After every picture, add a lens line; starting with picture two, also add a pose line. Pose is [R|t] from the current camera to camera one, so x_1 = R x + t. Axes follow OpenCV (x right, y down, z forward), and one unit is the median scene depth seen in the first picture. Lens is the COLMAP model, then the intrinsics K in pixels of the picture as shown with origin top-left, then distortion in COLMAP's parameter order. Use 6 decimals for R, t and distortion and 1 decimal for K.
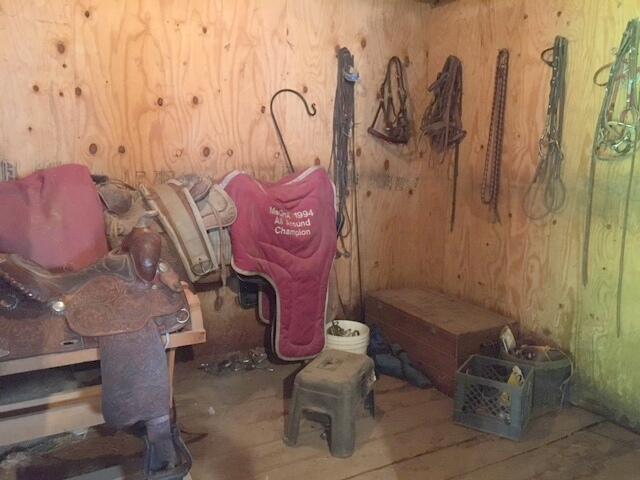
lens RADIAL K [[546.8, 0, 322.0], [0, 546.8, 241.9], [0, 0, 1]] dist [0.068885, -0.044936]
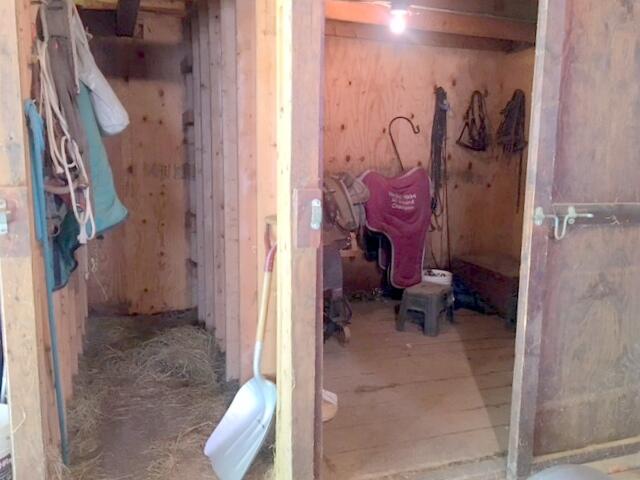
lens RADIAL K [[546.8, 0, 316.0], [0, 546.8, 239.3], [0, 0, 1]] dist [0.068885, -0.044936]
pose [[0.980591, 0.019156, -0.195126, 0.010850], [-0.021649, 0.999709, -0.010653, 0.083288], [0.194865, 0.014670, 0.980720, -0.537719]]
